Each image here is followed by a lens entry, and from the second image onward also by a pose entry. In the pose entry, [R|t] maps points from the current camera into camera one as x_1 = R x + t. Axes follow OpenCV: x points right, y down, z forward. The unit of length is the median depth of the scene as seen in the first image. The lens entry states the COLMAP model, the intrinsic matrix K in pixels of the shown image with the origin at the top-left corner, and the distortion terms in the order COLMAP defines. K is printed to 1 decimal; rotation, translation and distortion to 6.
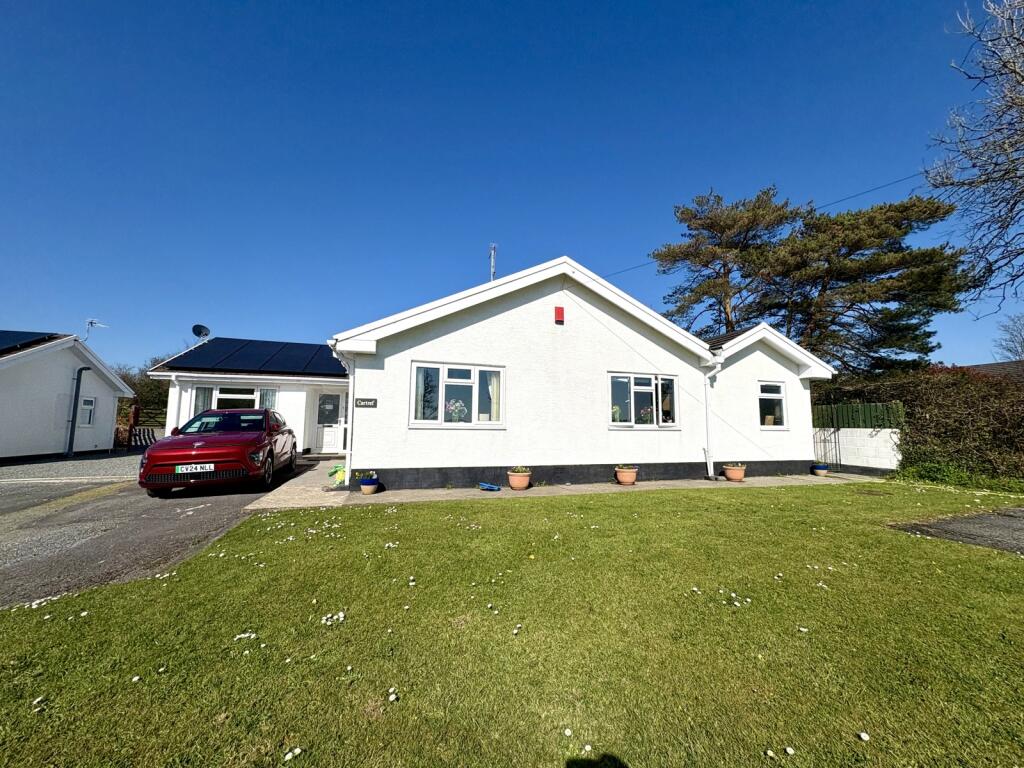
lens RADIAL K [[409.3, 0, 512.0], [0, 409.3, 384.0], [0, 0, 1]] dist [-0.001350, 0.000081]
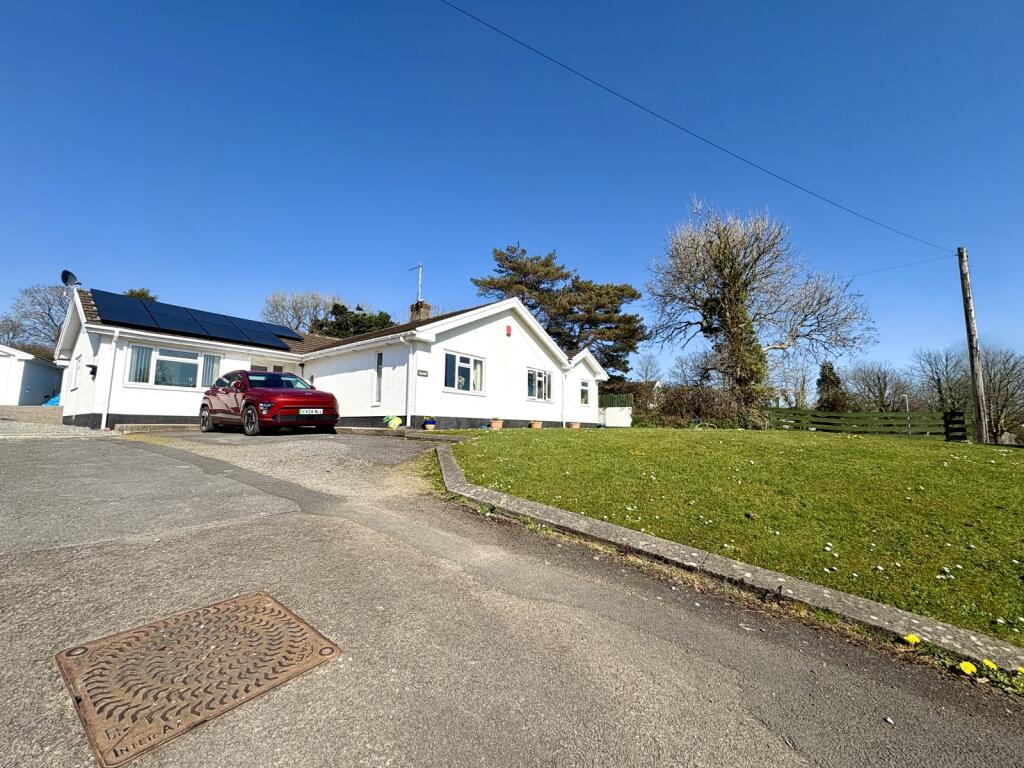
lens RADIAL K [[409.3, 0, 512.0], [0, 409.3, 384.0], [0, 0, 1]] dist [-0.001350, 0.000081]
pose [[0.821666, 0.063520, 0.566419, -0.691727], [-0.065126, 0.997725, -0.017413, 0.066122], [-0.566236, -0.022581, 0.823934, -0.338727]]
